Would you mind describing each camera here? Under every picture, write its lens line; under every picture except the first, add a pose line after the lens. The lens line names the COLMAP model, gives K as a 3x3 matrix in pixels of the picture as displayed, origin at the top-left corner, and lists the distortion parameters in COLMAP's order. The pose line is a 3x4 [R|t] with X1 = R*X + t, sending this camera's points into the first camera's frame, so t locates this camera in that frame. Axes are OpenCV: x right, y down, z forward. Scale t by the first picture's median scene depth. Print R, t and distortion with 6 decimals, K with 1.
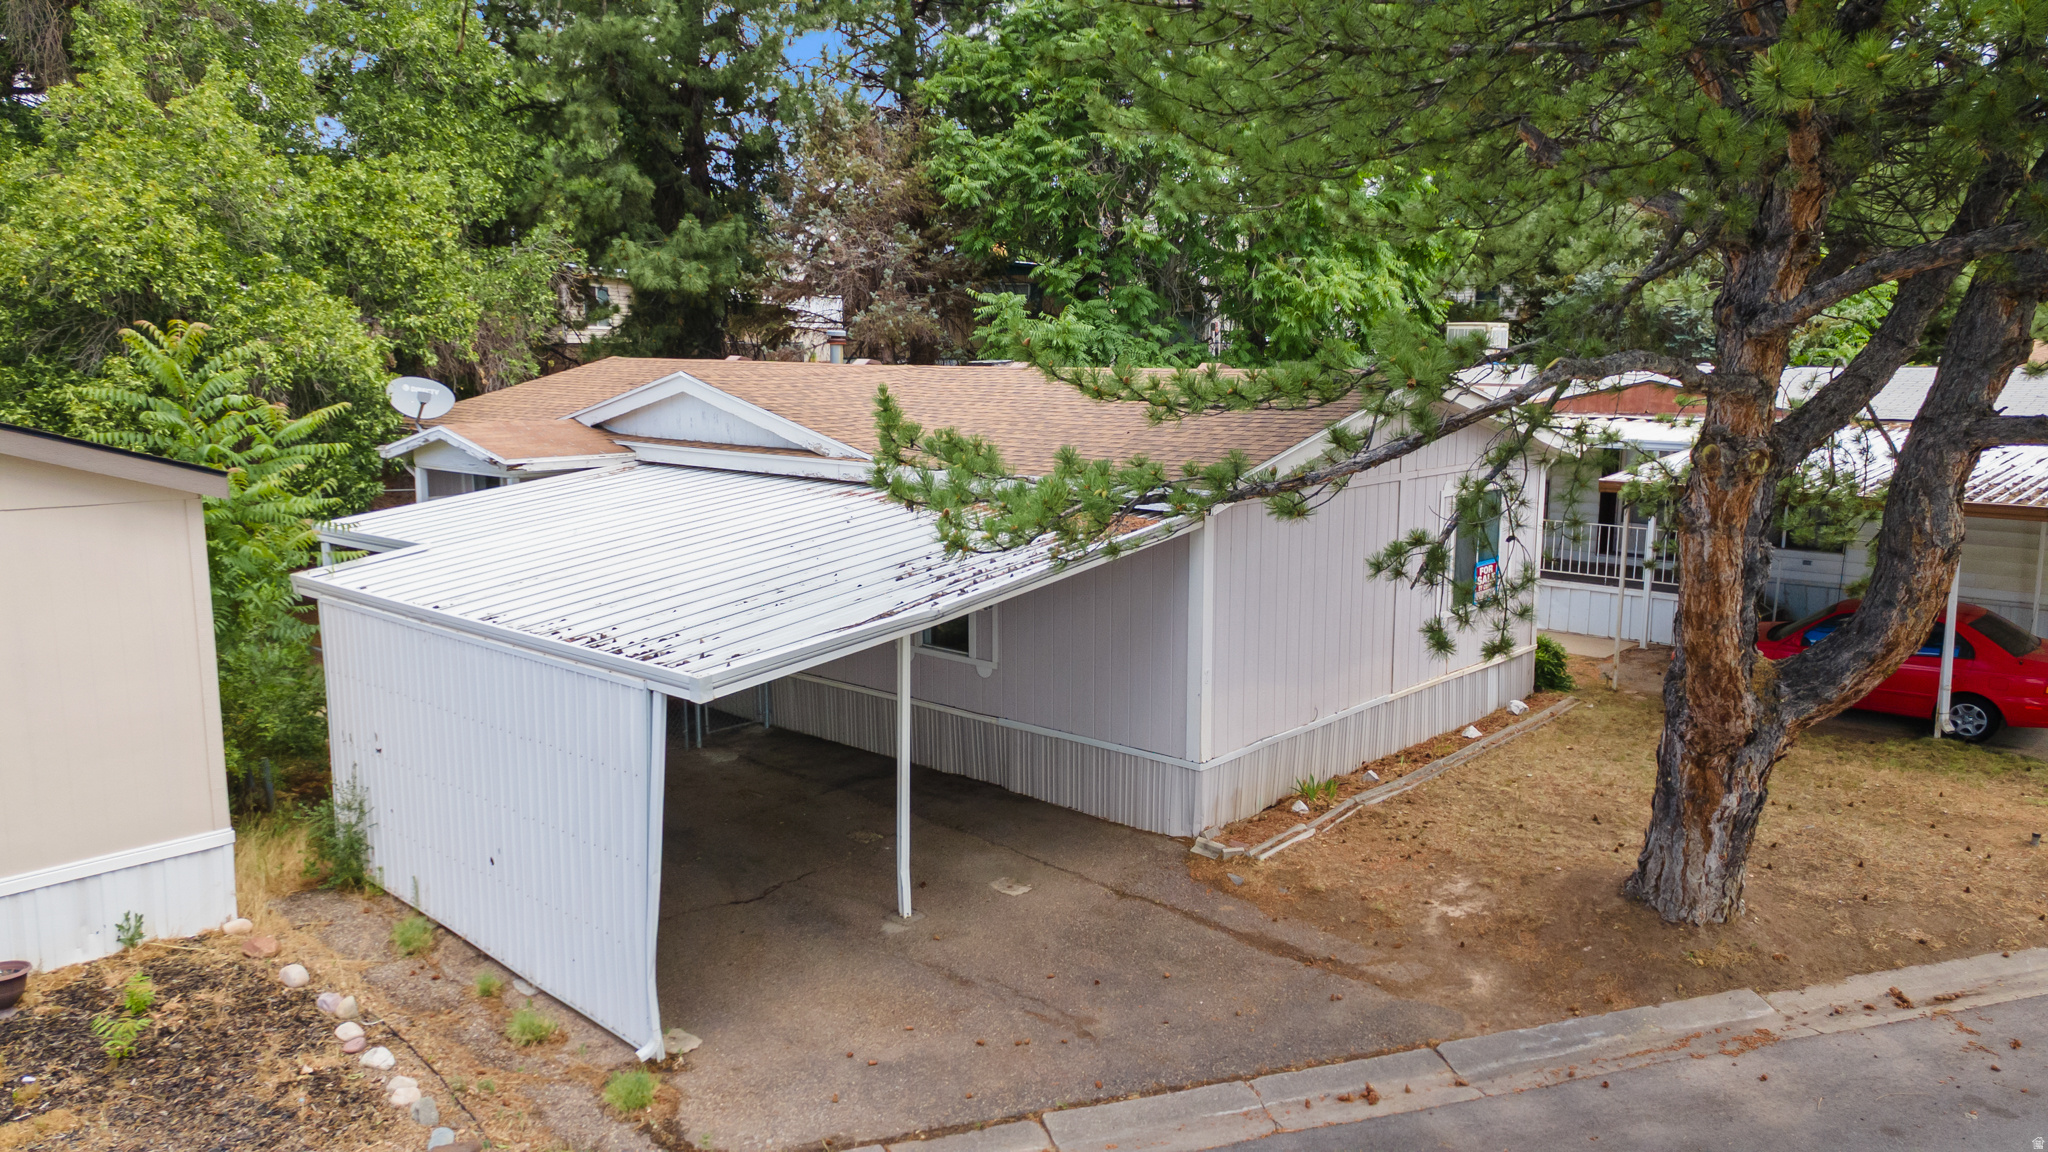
lens RADIAL K [[1441.0, 0, 1024.0], [0, 1441.0, 576.0], [0, 0, 1]] dist [0.050373, 0.005302]
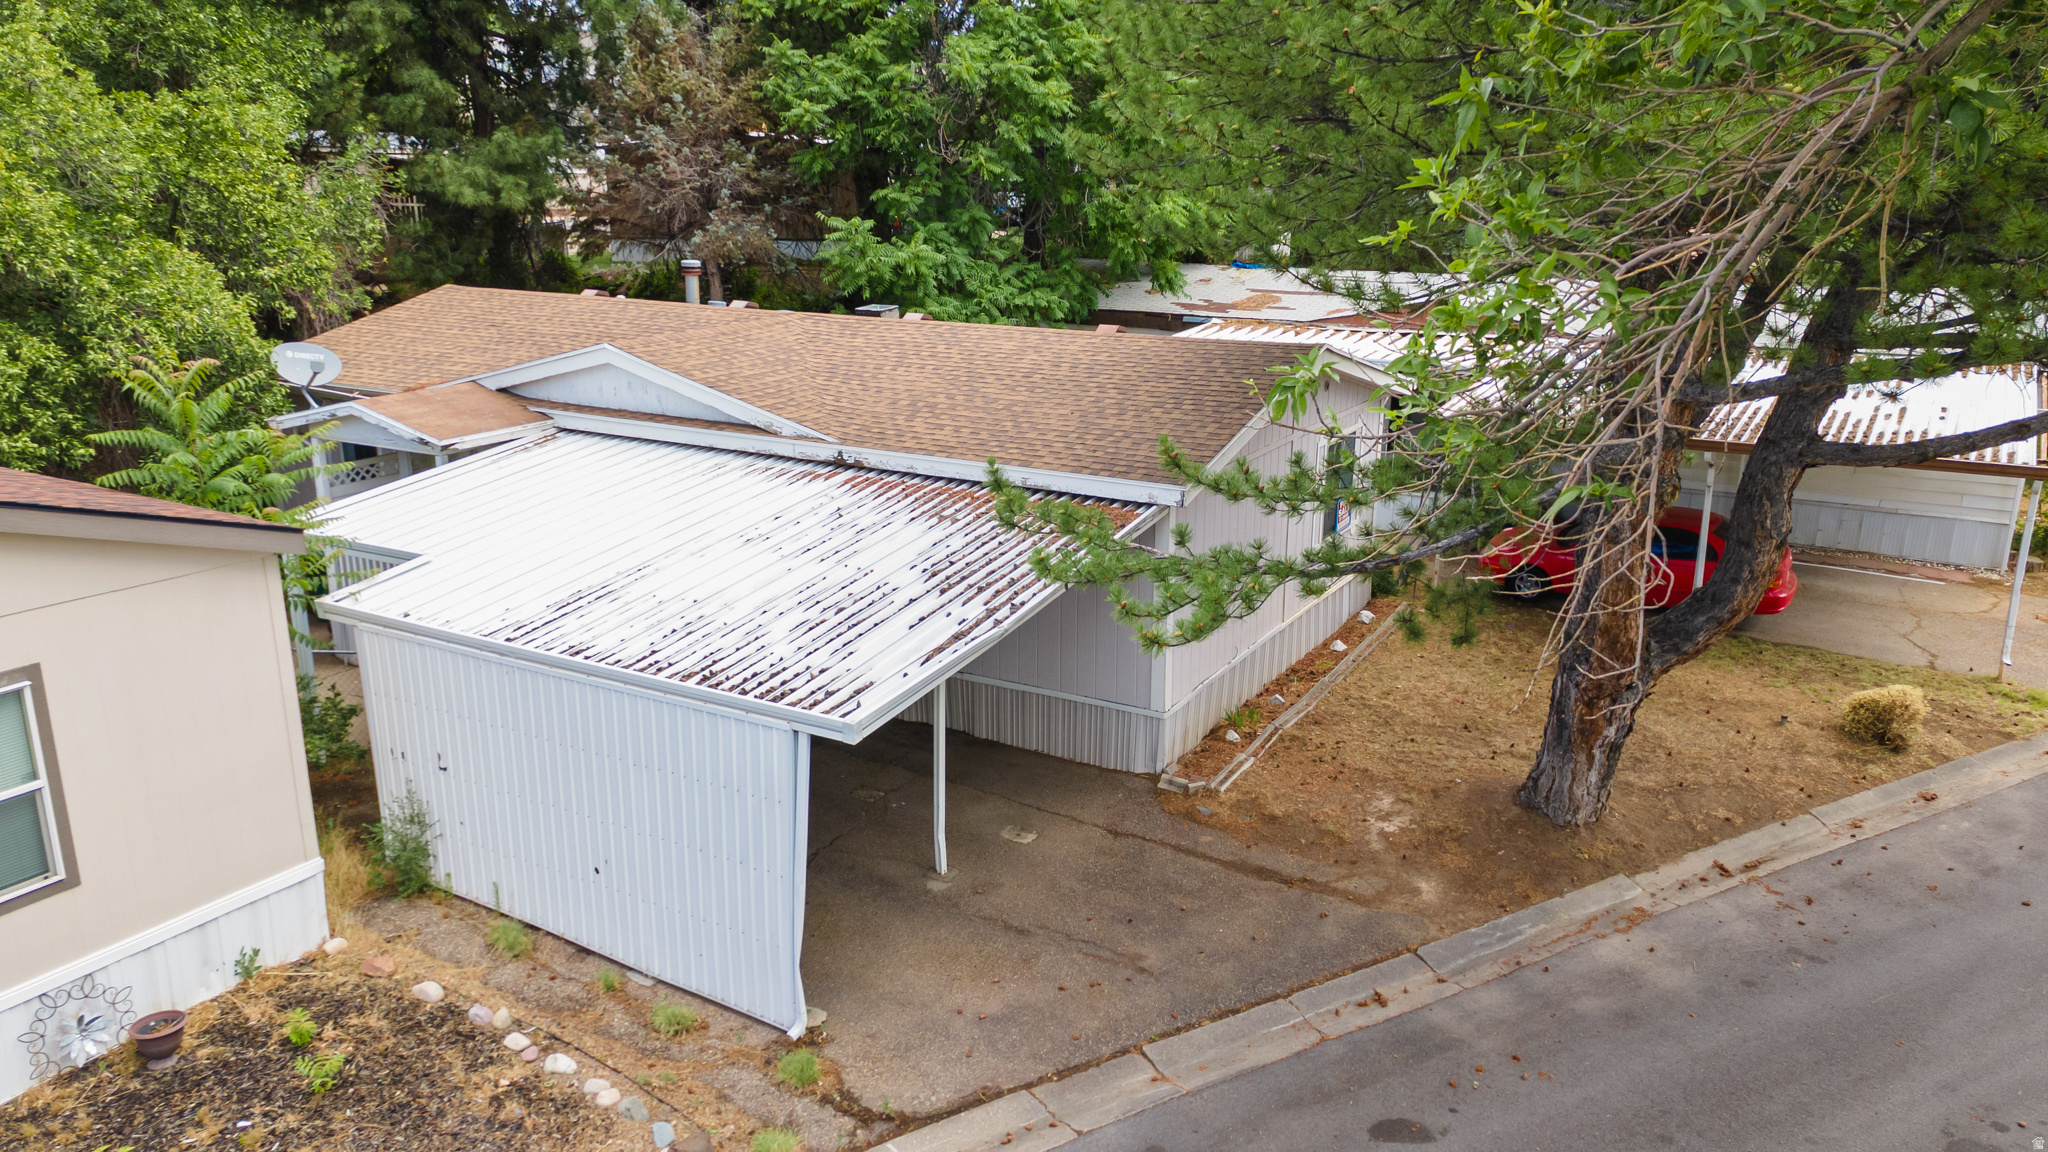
lens RADIAL K [[1427.7, 0, 1024.0], [0, 1427.7, 576.0], [0, 0, 1]] dist [0.050289, -0.001018]
pose [[0.978924, -0.055408, 0.196567, -0.238796], [0.032116, 0.992283, 0.119758, -0.138122], [-0.201685, -0.110921, 0.973149, -0.095693]]
